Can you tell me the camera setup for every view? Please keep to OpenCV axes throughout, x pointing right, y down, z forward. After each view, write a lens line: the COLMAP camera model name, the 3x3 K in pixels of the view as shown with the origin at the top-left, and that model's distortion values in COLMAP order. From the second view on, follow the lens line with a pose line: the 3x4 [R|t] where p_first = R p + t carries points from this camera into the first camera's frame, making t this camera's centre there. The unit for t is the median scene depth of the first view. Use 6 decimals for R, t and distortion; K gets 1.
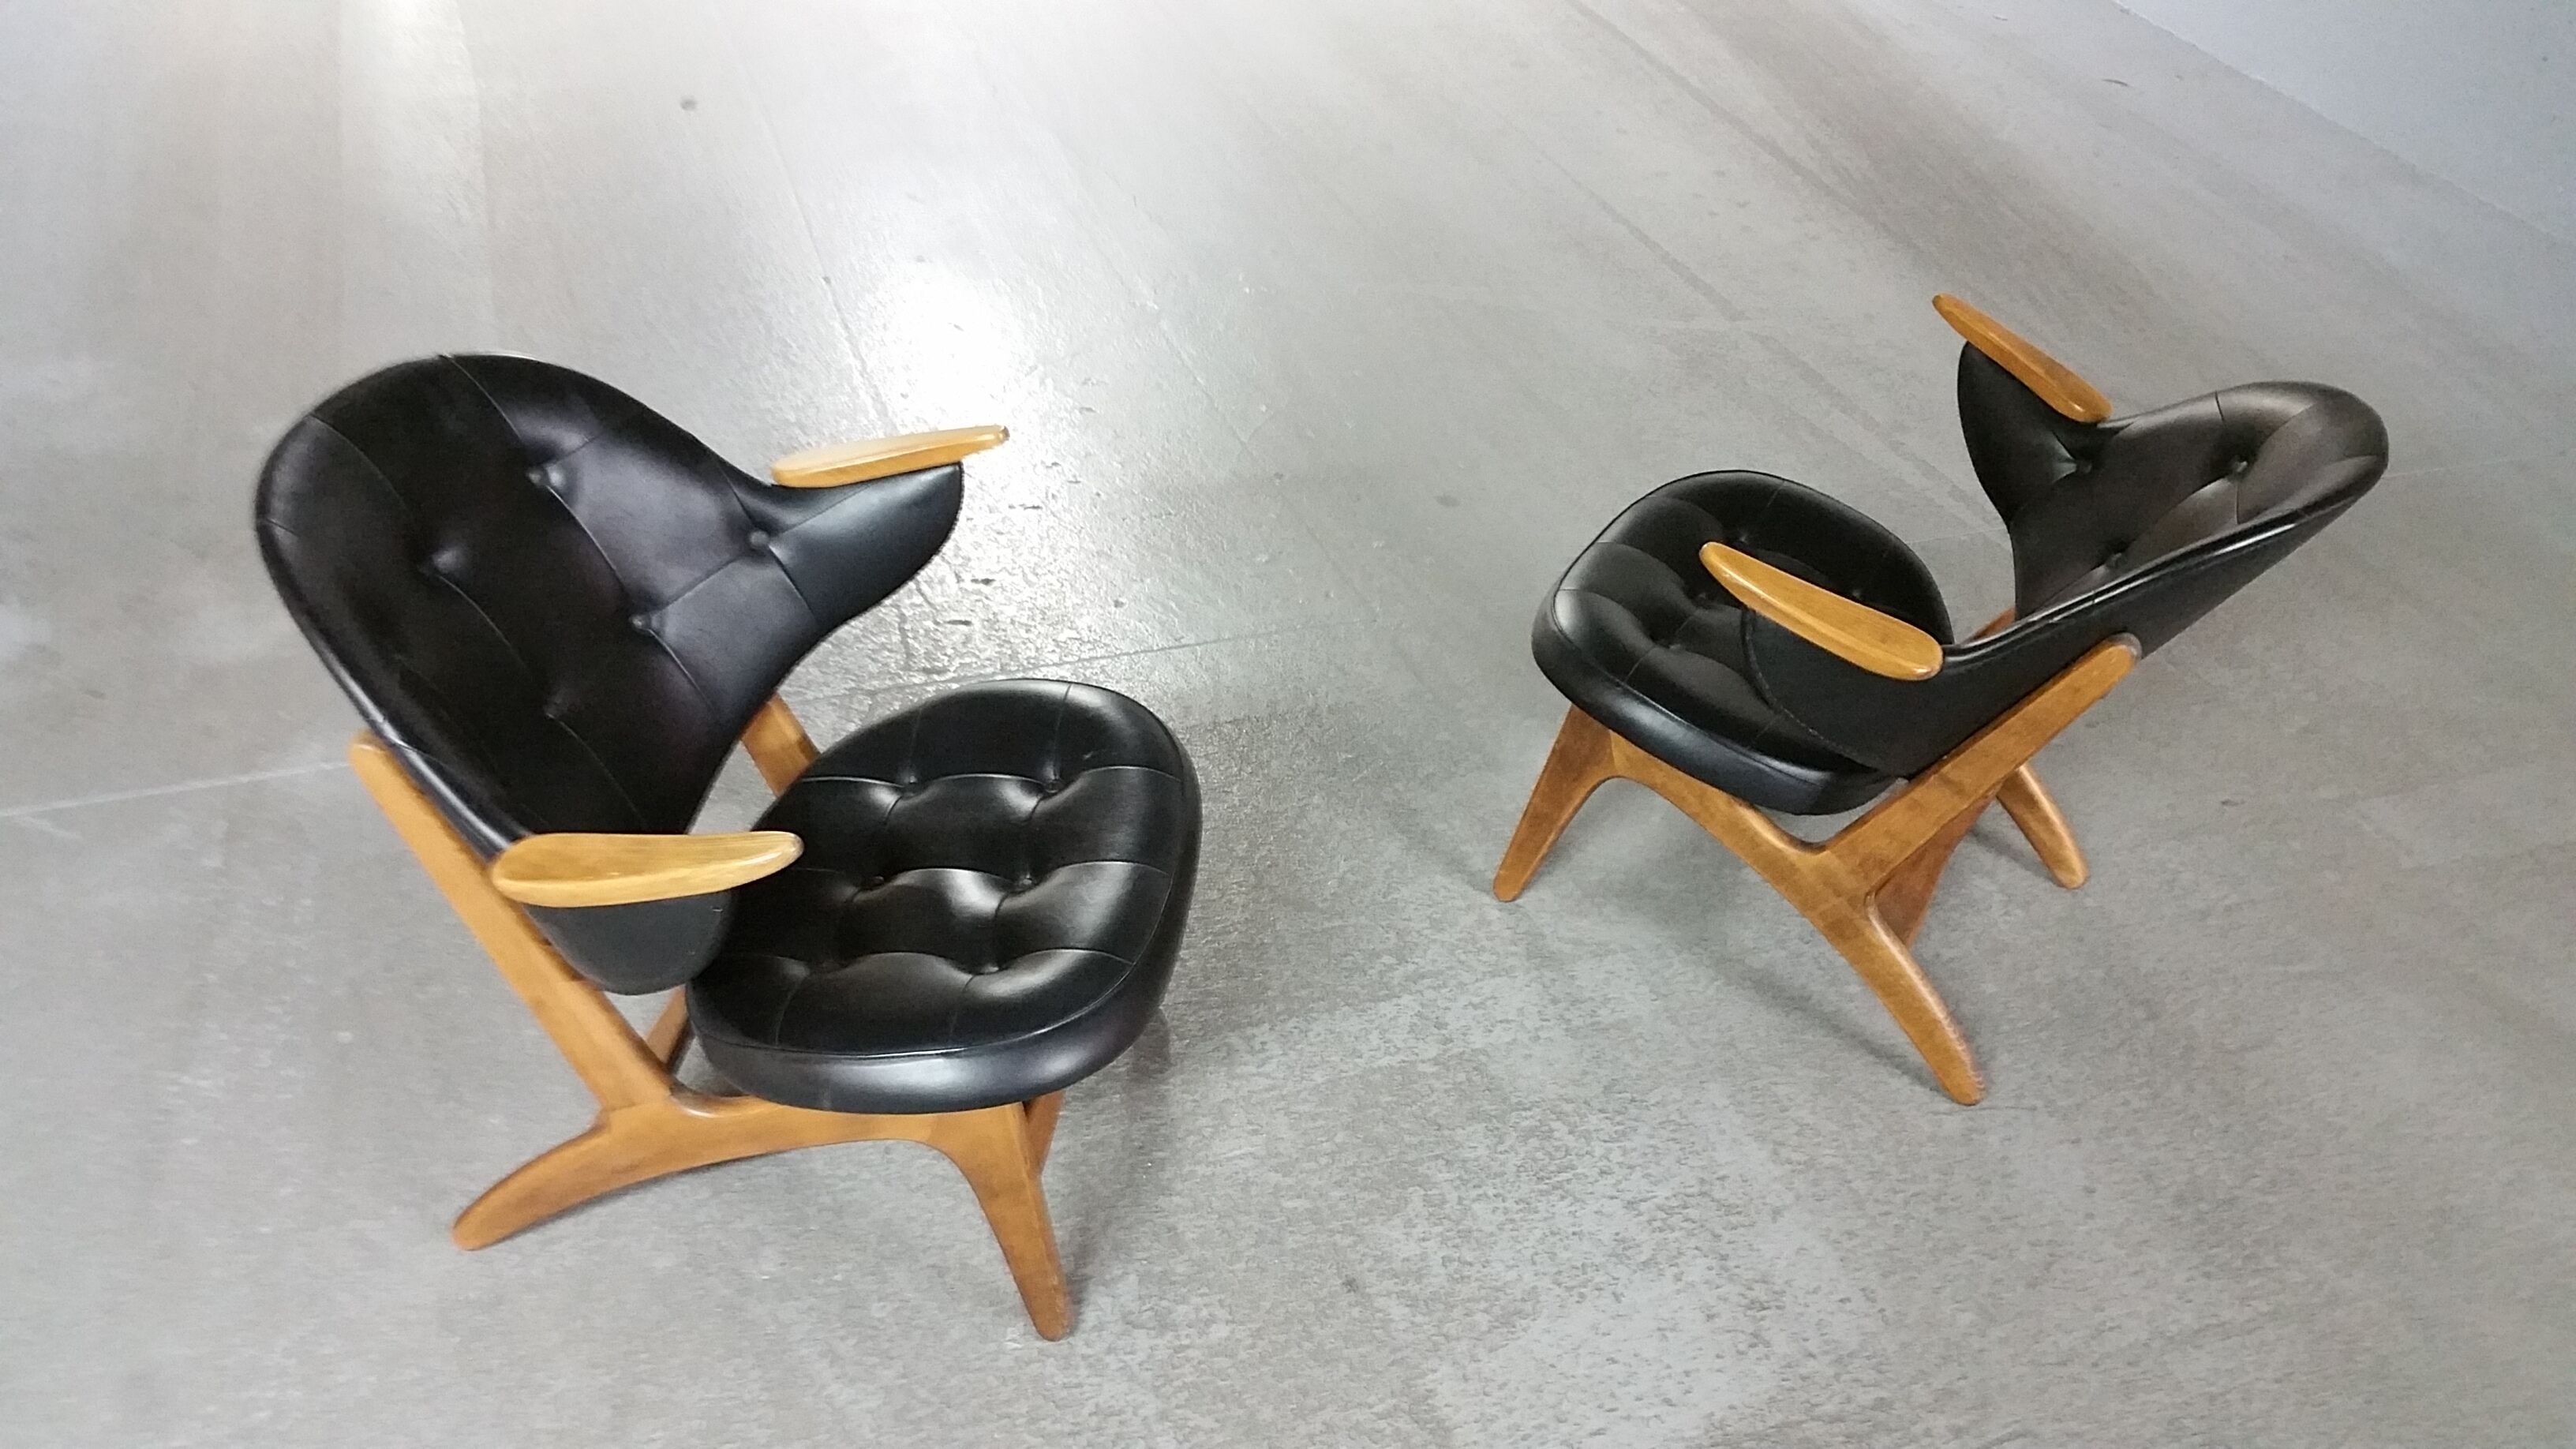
lens RADIAL K [[2103.6, 0, 1296.5], [0, 2103.6, 737.8], [0, 0, 1]] dist [0.144352, -0.312902]
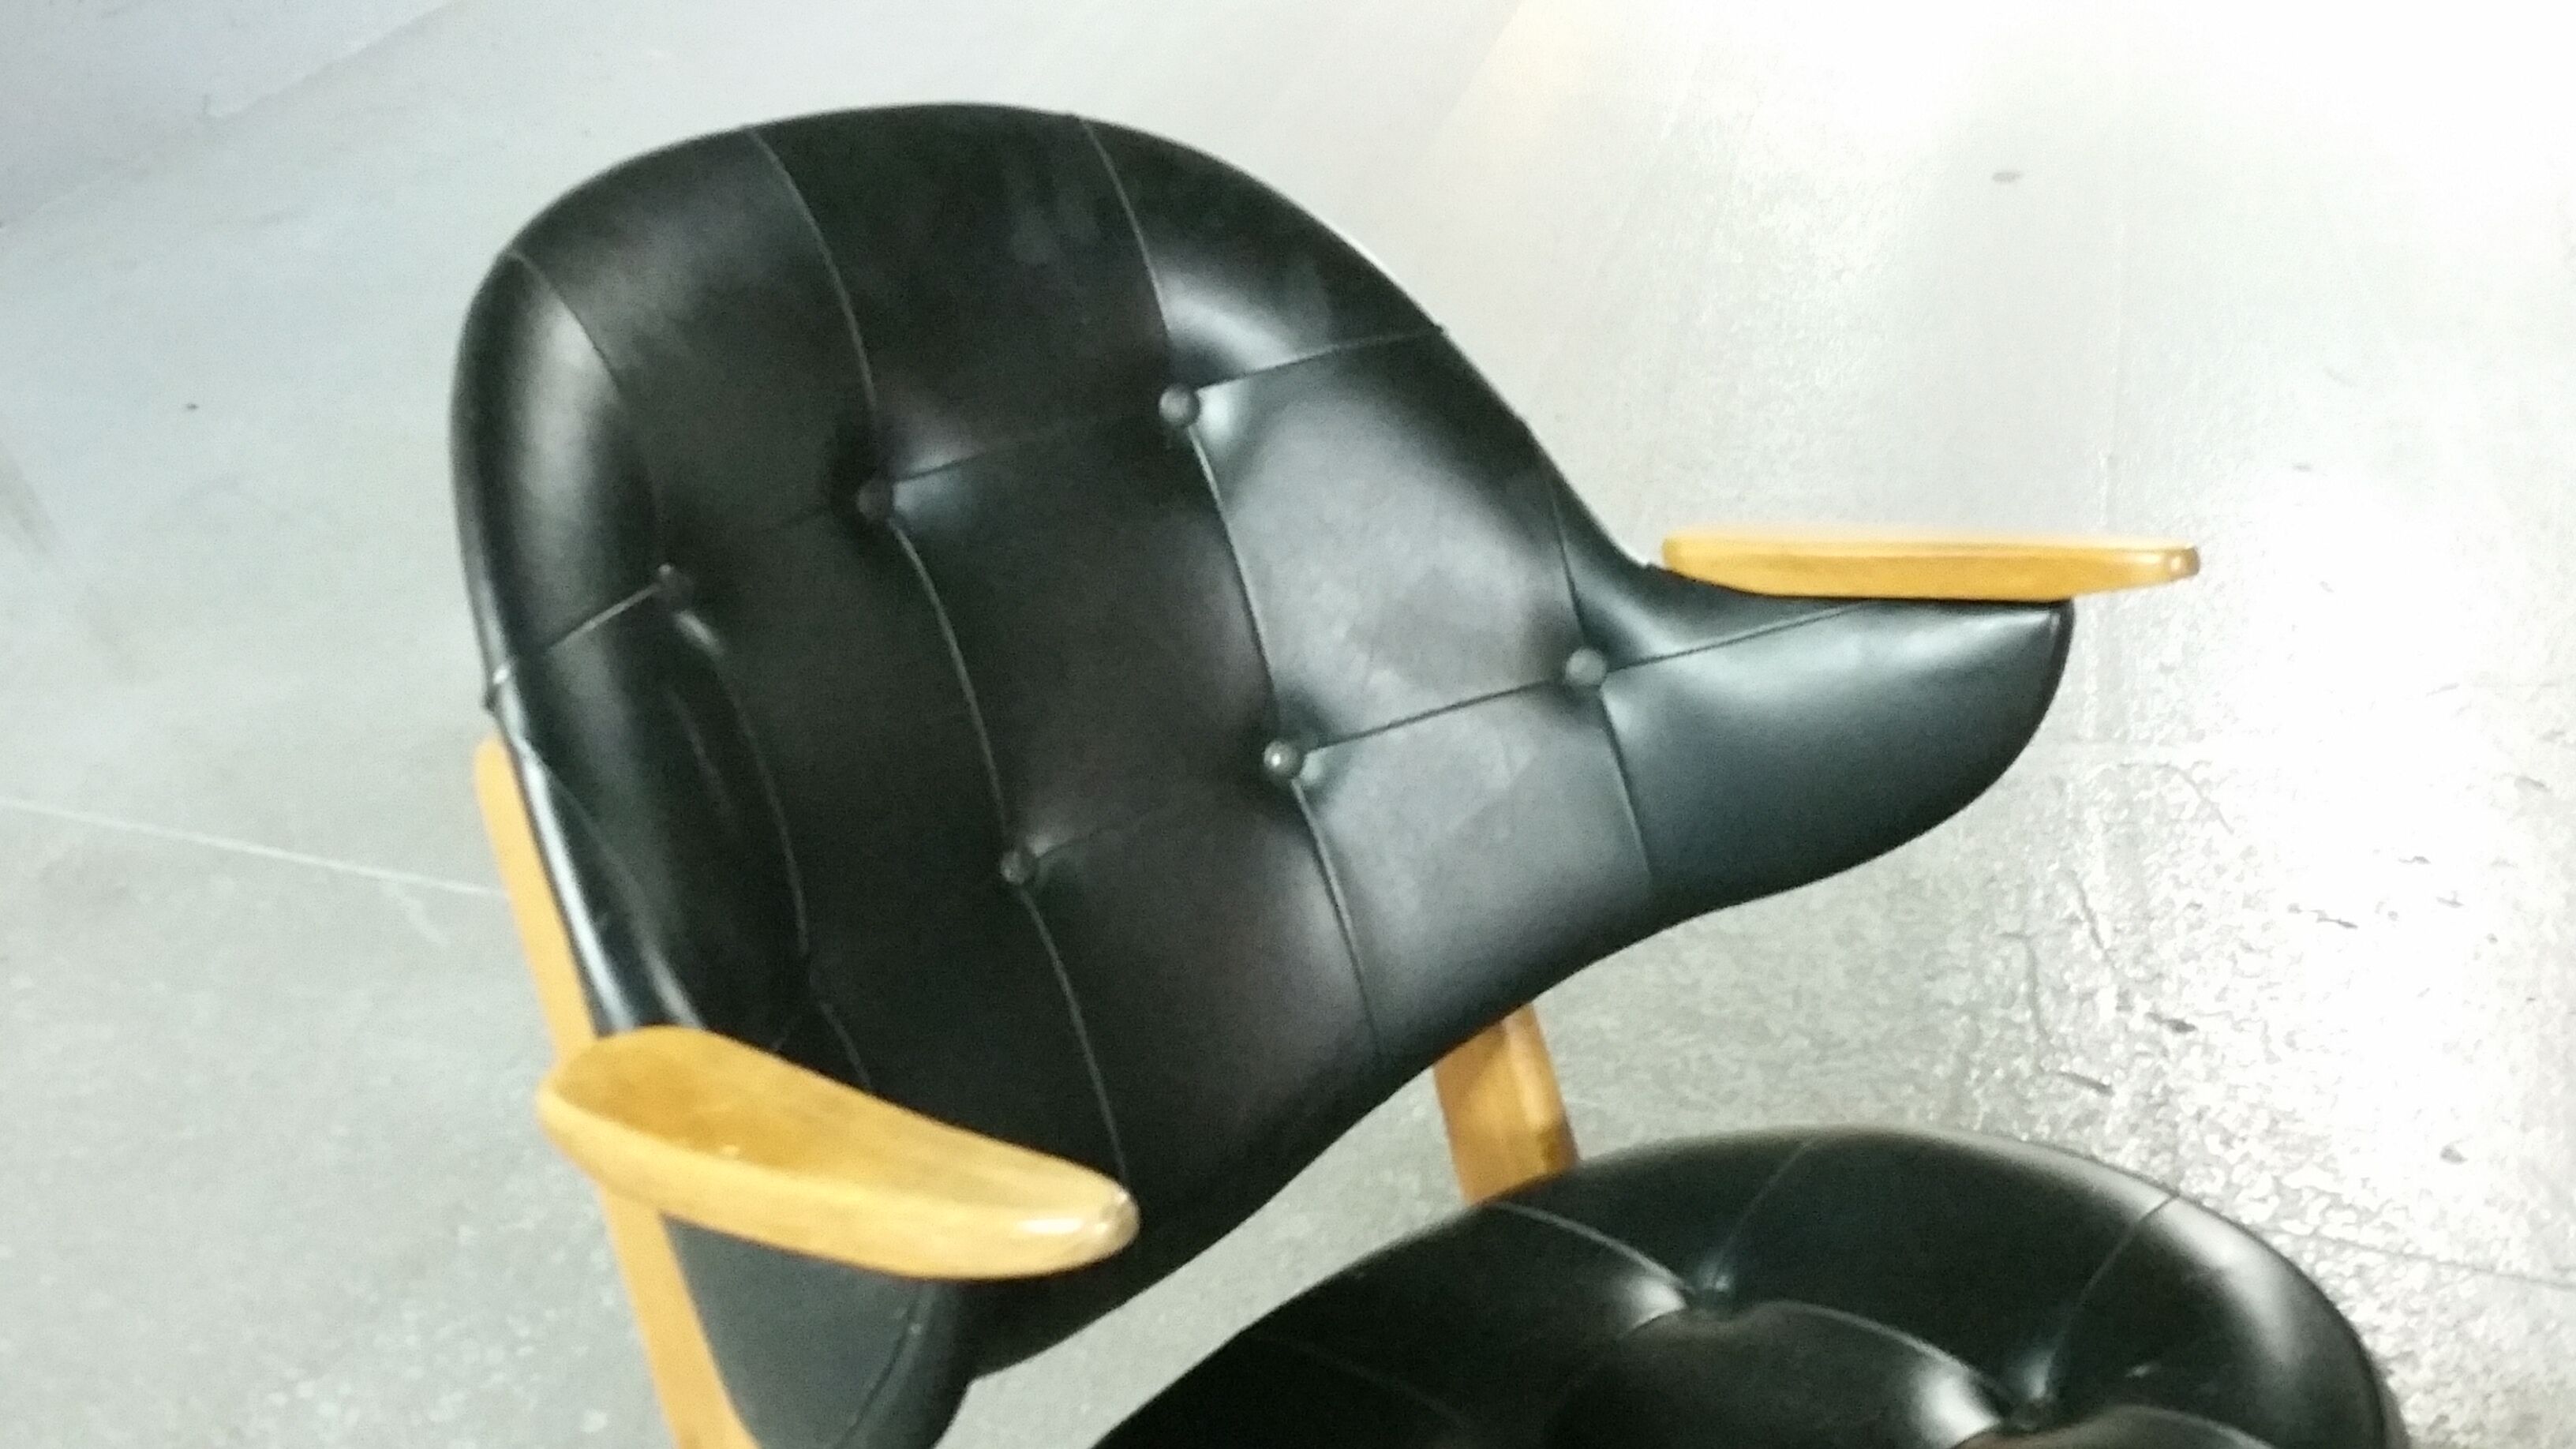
lens RADIAL K [[3254.6, 0, 1220.8], [0, 3254.6, 726.5], [0, 0, 1]] dist [0.179764, -0.458838]
pose [[0.836669, 0.243864, -0.490424, 0.027641], [-0.334032, 0.936803, -0.104036, 0.016800], [0.434060, 0.250861, 0.865252, 0.358702]]
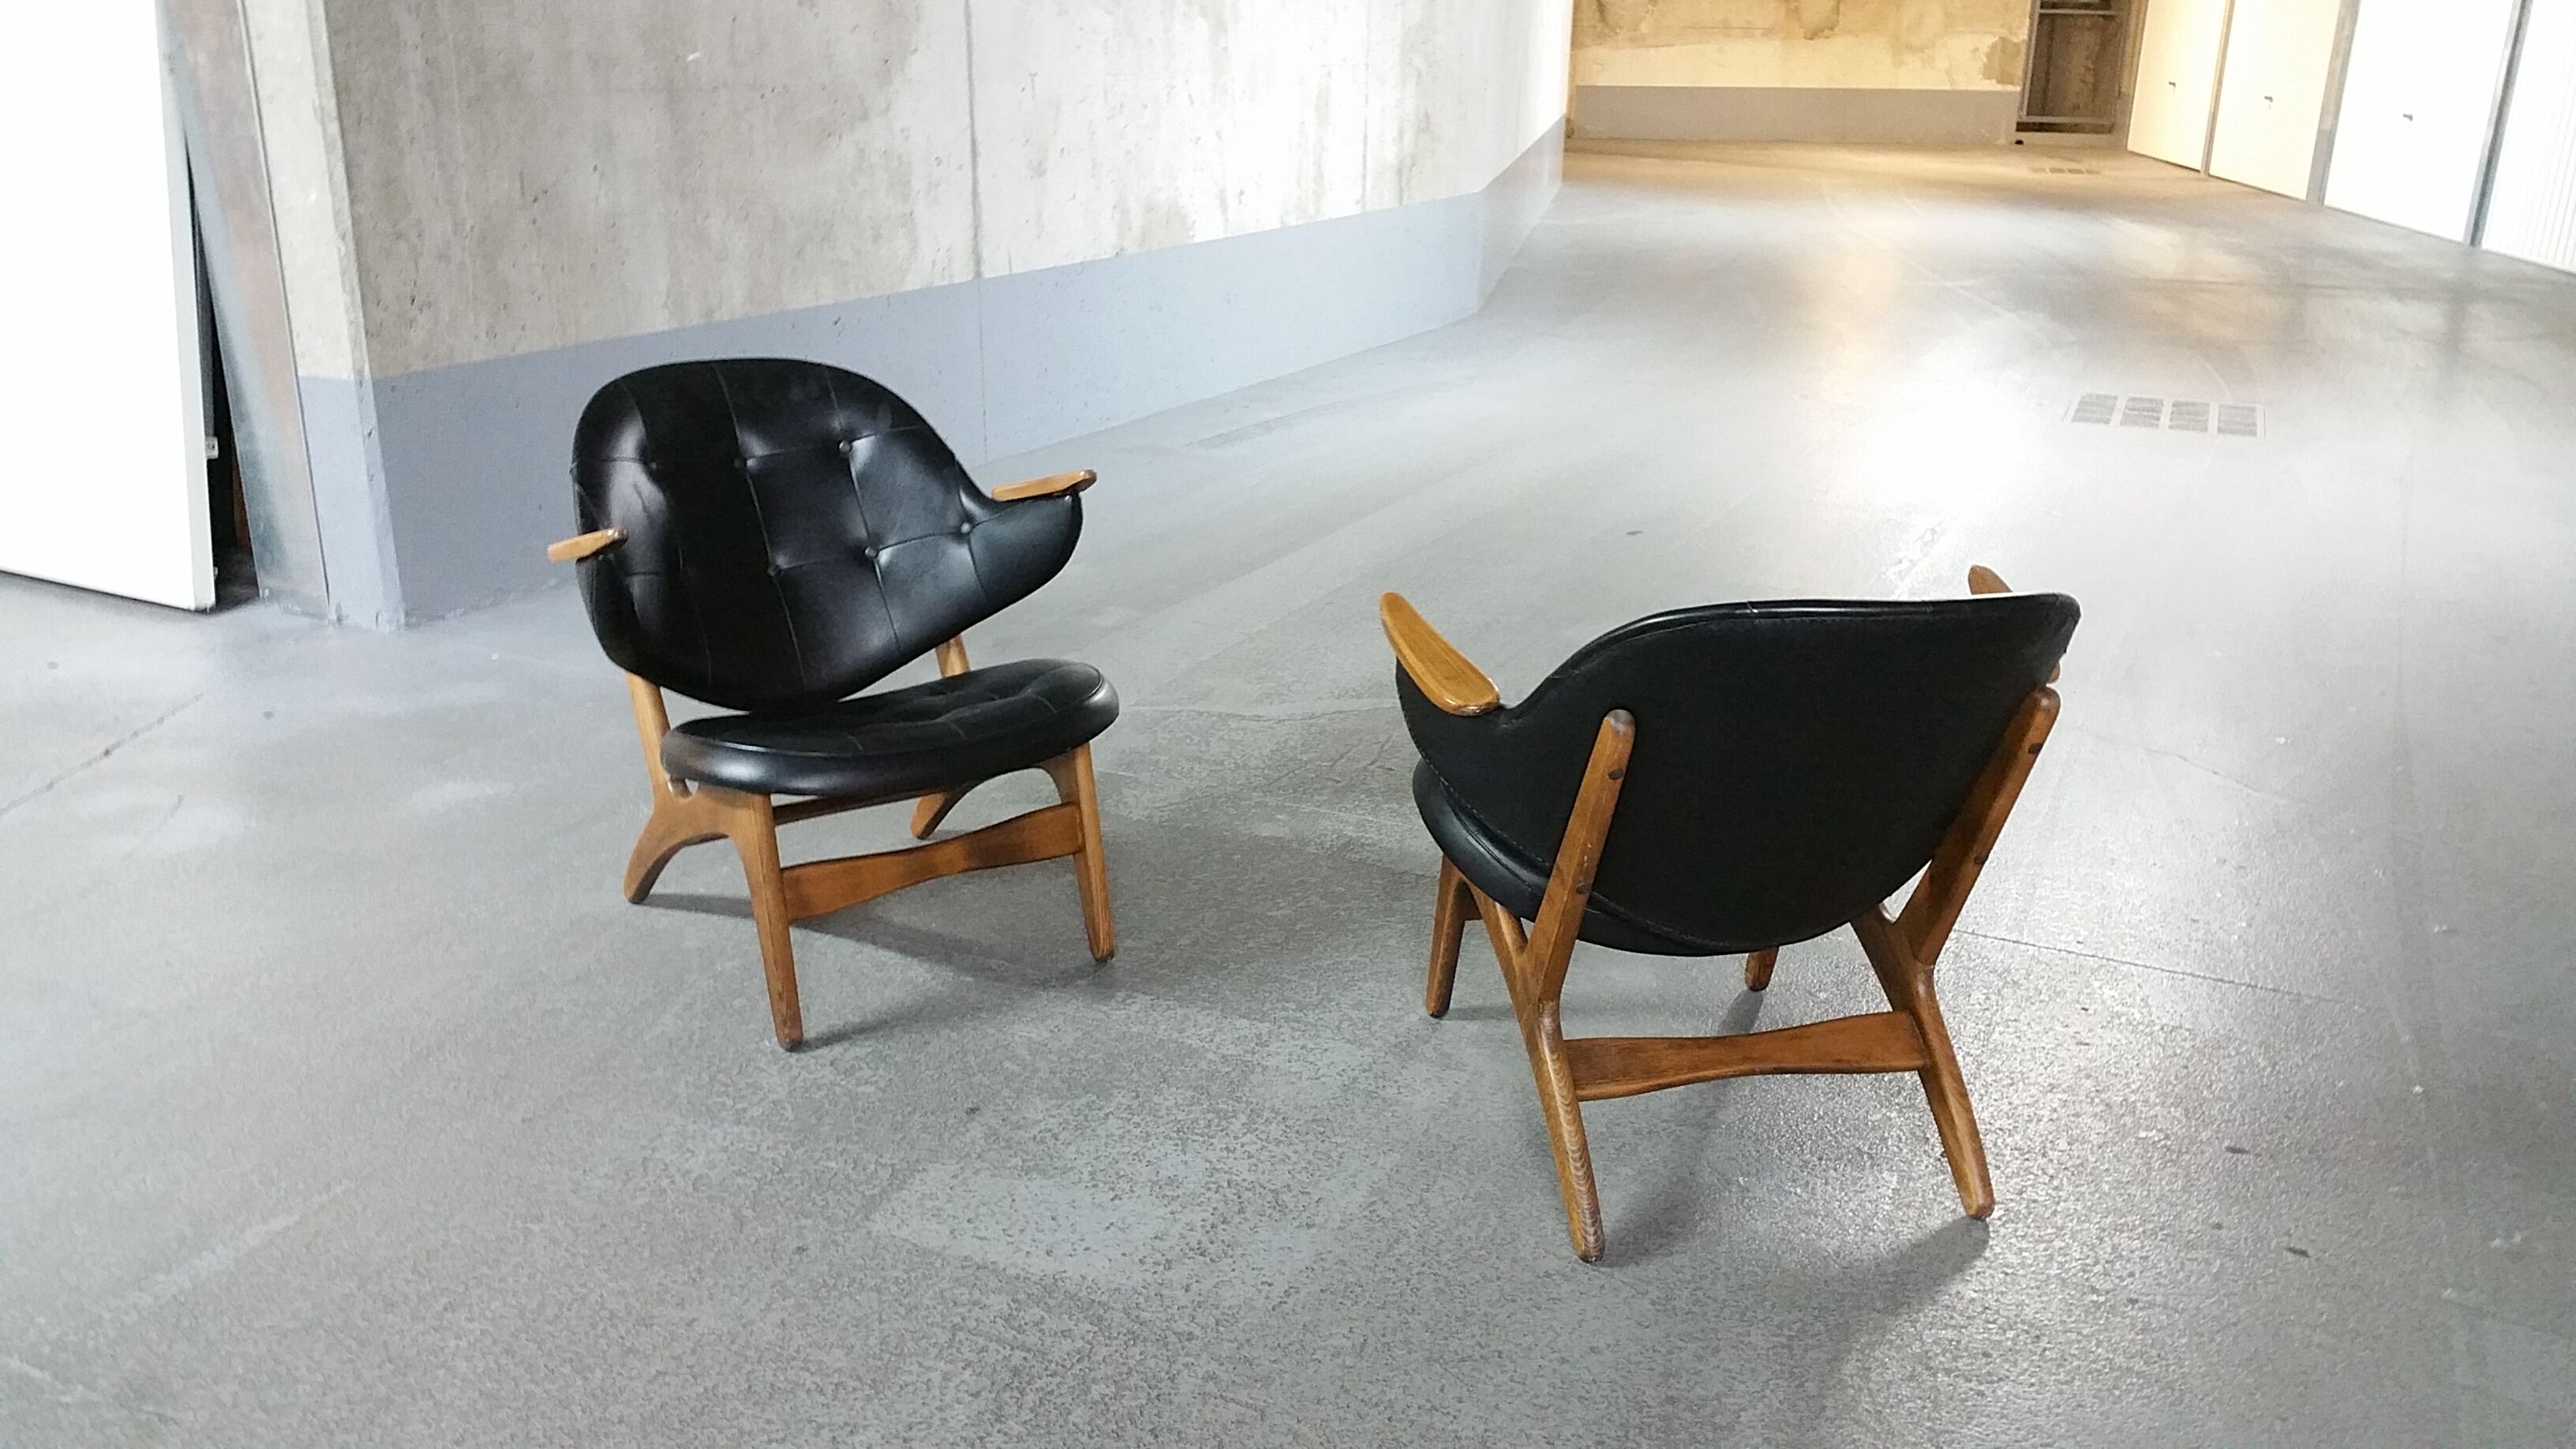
lens RADIAL K [[2103.6, 0, 1296.5], [0, 2103.6, 737.8], [0, 0, 1]] dist [0.144352, -0.312902]
pose [[0.691586, 0.175289, -0.700701, 0.941088], [-0.399178, 0.901252, -0.168527, 0.190512], [0.601968, 0.396255, 0.693265, 0.180243]]
